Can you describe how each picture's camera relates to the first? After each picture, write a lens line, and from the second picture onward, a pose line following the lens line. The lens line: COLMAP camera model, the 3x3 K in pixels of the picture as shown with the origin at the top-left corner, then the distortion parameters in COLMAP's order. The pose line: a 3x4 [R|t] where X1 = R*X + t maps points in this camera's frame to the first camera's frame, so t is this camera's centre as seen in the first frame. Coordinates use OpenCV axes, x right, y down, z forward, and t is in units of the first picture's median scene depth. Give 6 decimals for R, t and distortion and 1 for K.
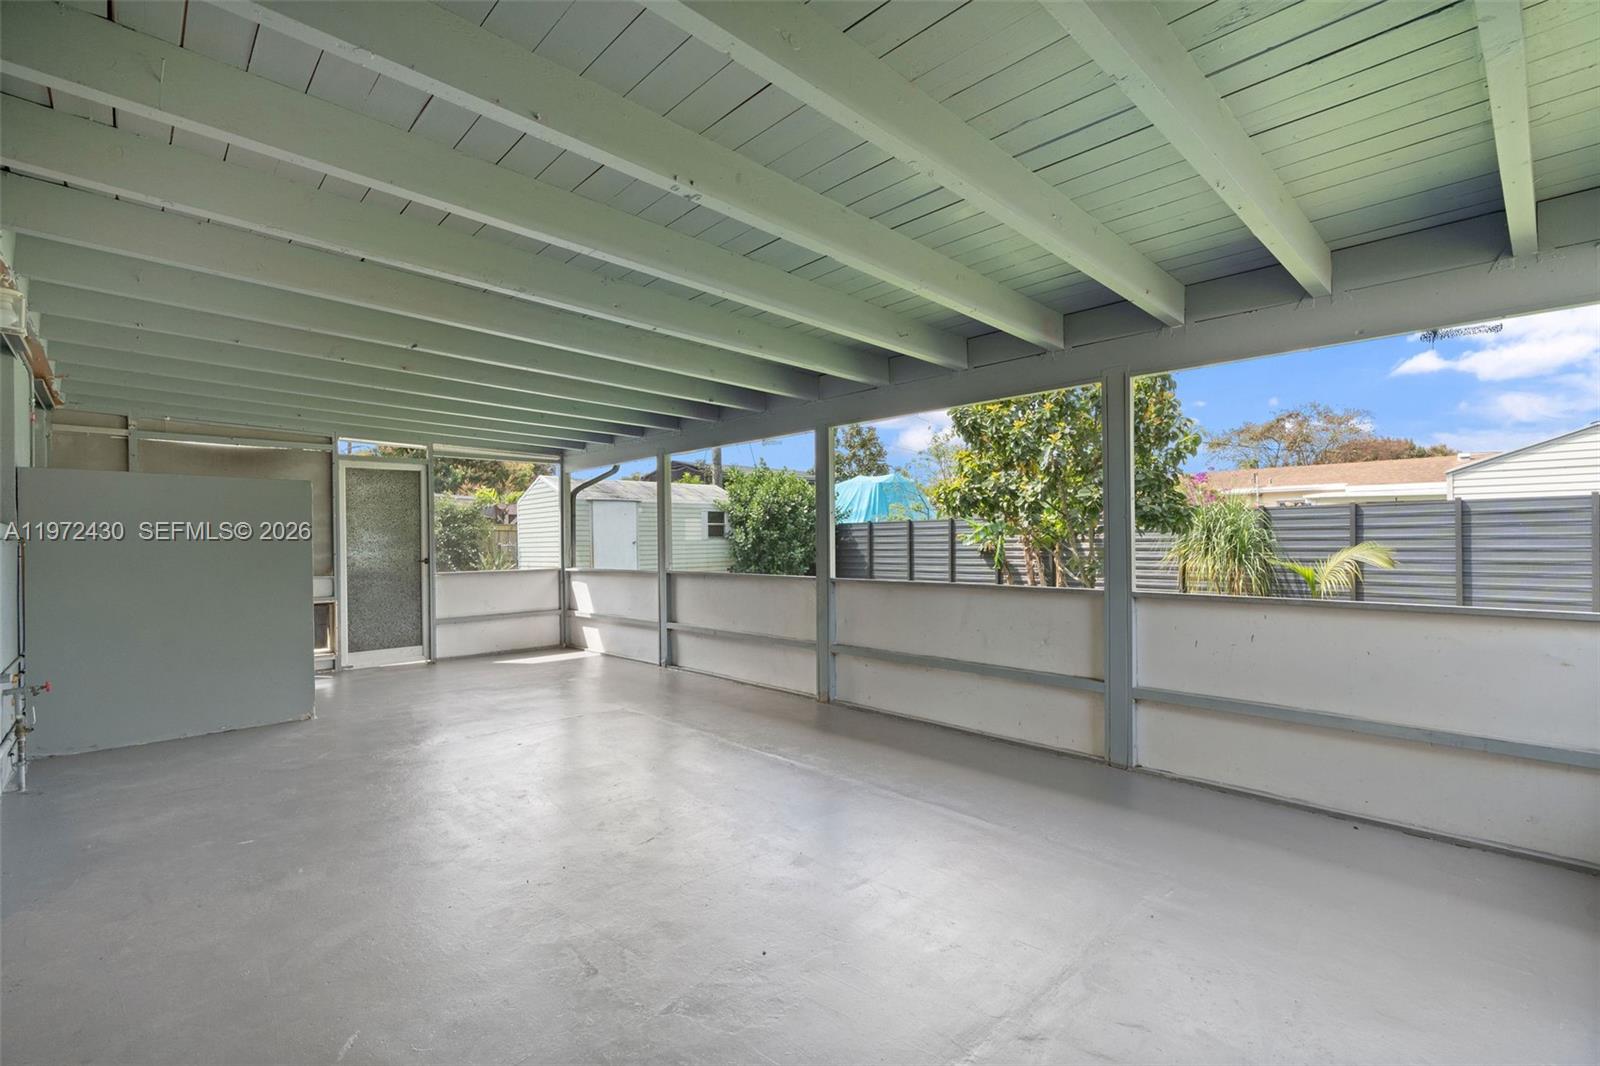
lens RADIAL K [[721.2, 0, 799.2], [0, 721.2, 541.0], [0, 0, 1]] dist [-0.011291, 0.004818]
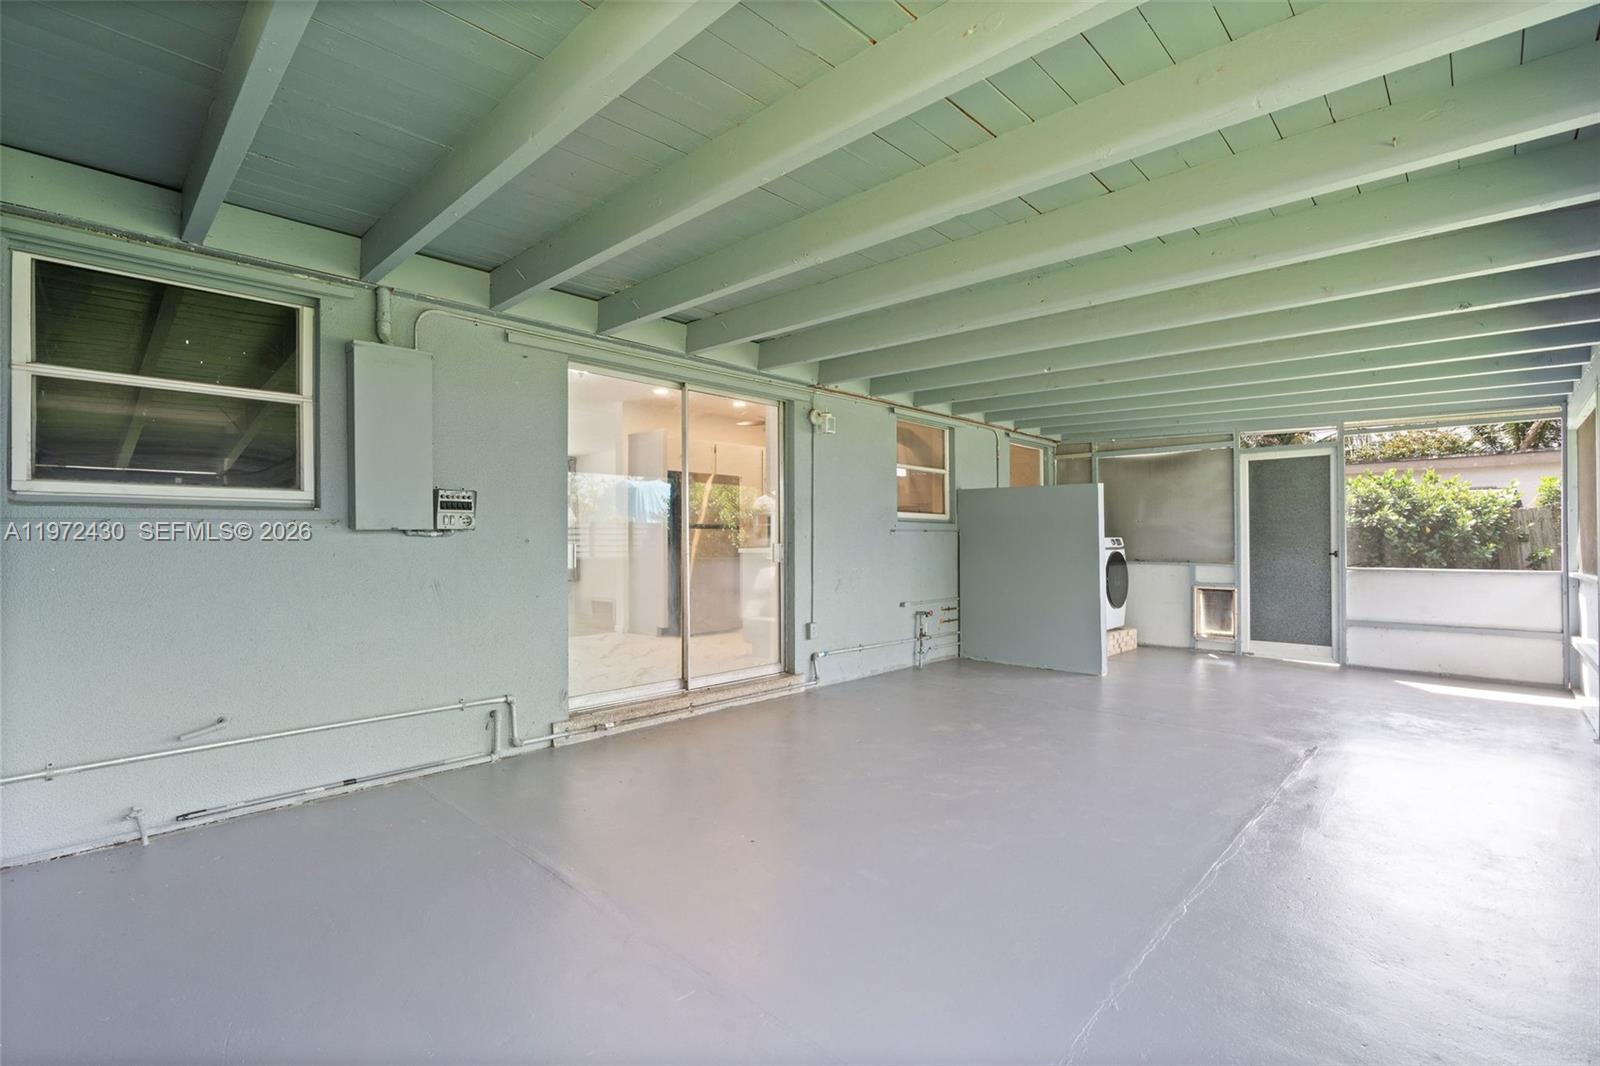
lens RADIAL K [[721.2, 0, 808.0], [0, 721.2, 535.1], [0, 0, 1]] dist [-0.011291, 0.004818]
pose [[0.039852, 0.009561, -0.999160, 0.354973], [0.000458, 0.999954, 0.009586, -0.004780], [0.999205, -0.000839, 0.039846, 0.305038]]
